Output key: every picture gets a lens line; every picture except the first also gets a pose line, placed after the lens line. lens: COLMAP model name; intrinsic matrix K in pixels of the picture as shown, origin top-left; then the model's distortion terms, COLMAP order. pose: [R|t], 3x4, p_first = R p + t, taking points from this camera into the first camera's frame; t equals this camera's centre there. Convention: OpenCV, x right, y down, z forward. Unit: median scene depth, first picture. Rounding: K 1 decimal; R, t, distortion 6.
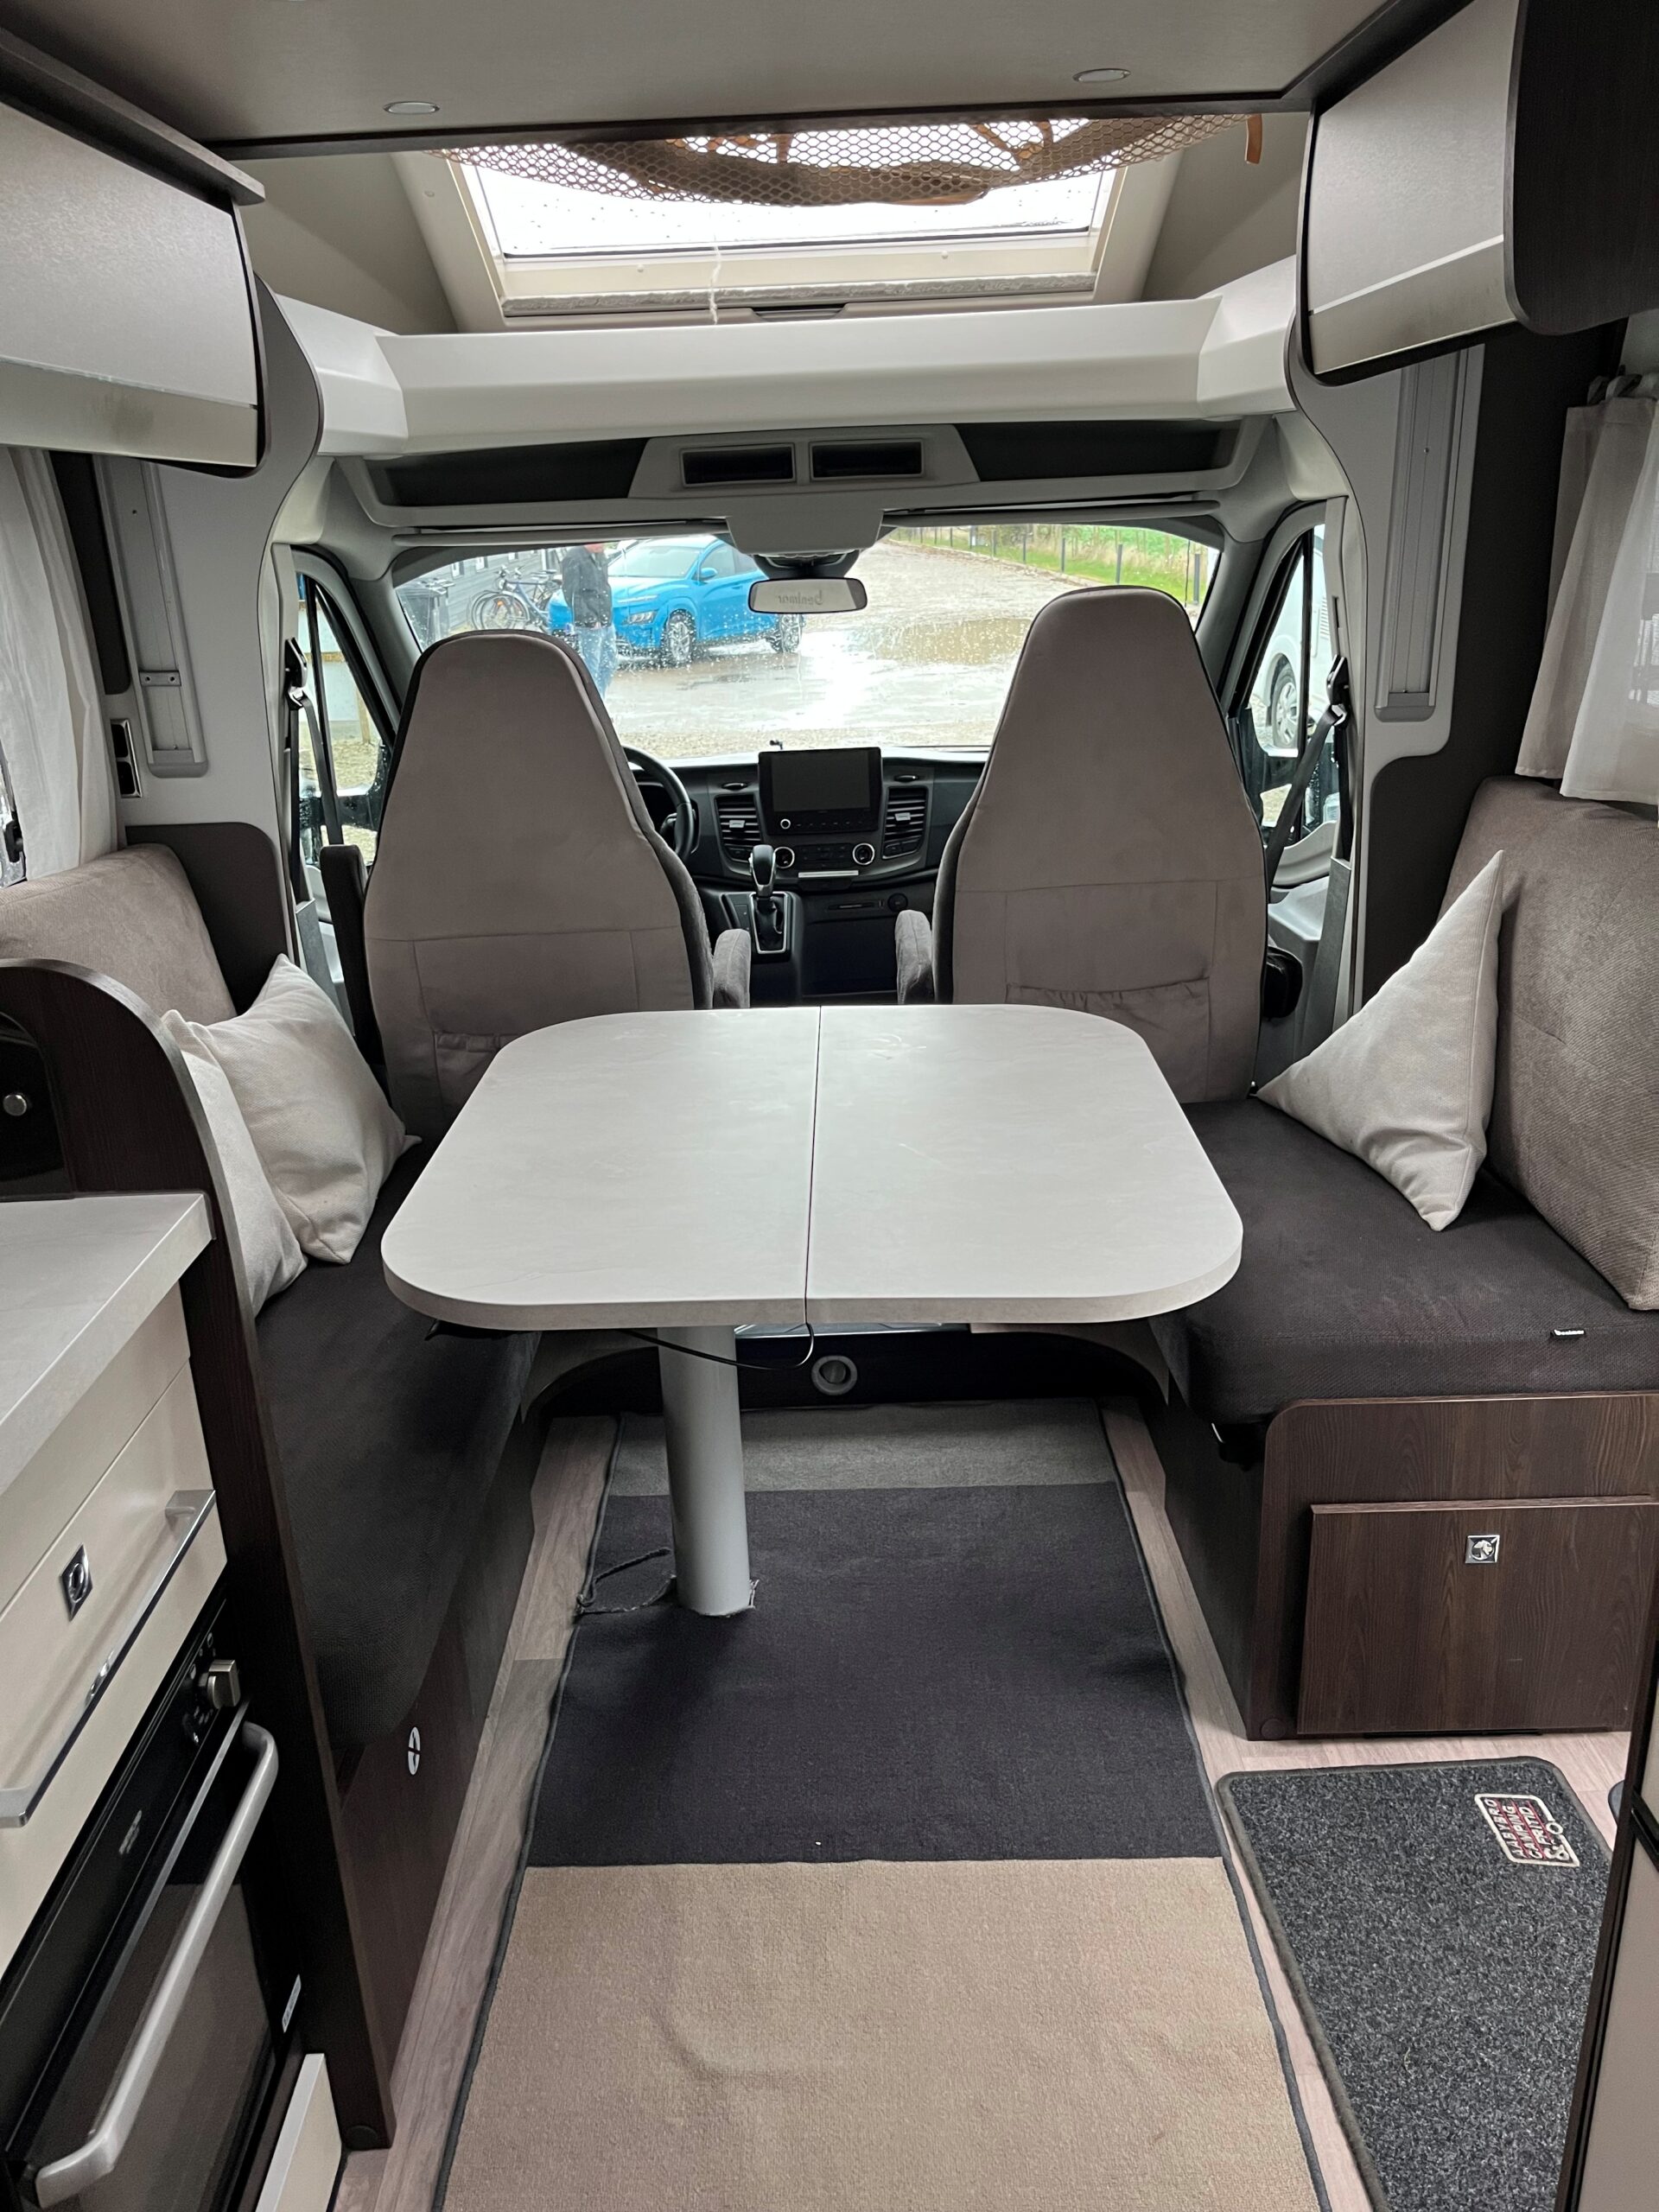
lens RADIAL K [[1712.1, 0, 824.9], [0, 1712.1, 1113.7], [0, 0, 1]] dist [0.005456, 0.045550]
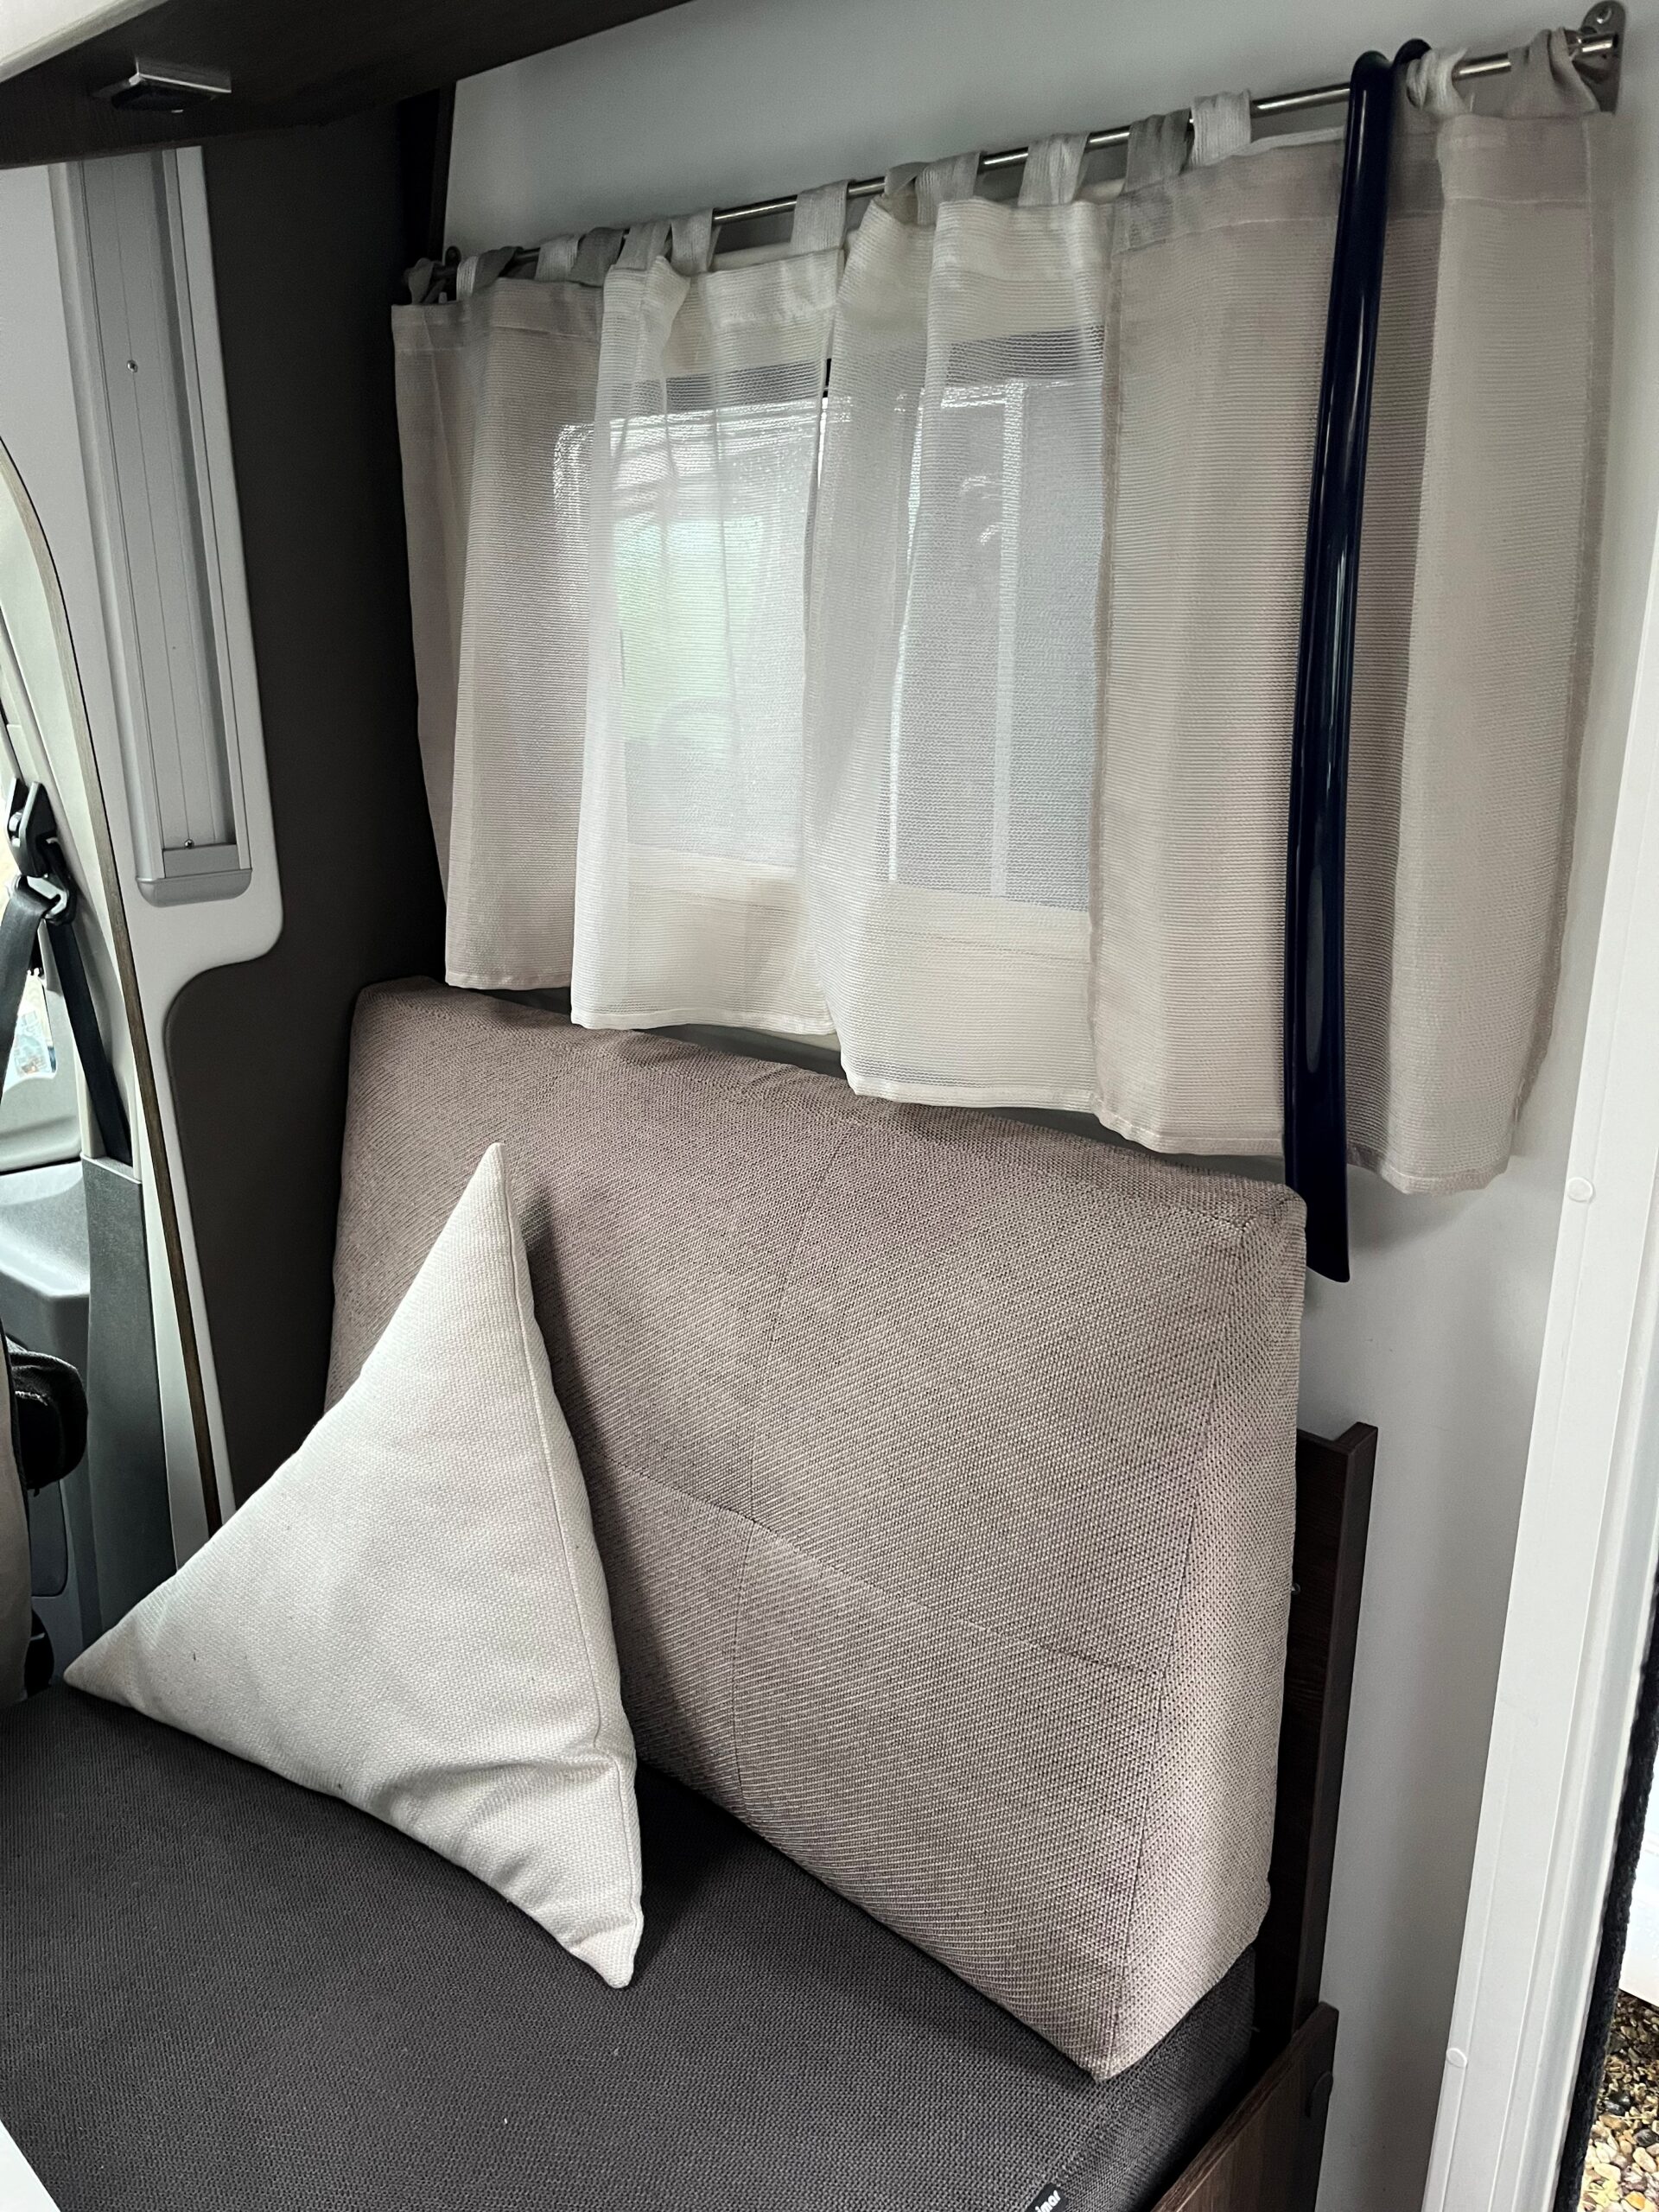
lens RADIAL K [[1712.1, 0, 824.9], [0, 1712.1, 1113.7], [0, 0, 1]] dist [0.005456, 0.045550]
pose [[0.693048, -0.188751, 0.695742, 0.110067], [0.225734, 0.973399, 0.039217, -0.161173], [-0.684637, 0.129873, 0.717220, 0.570892]]
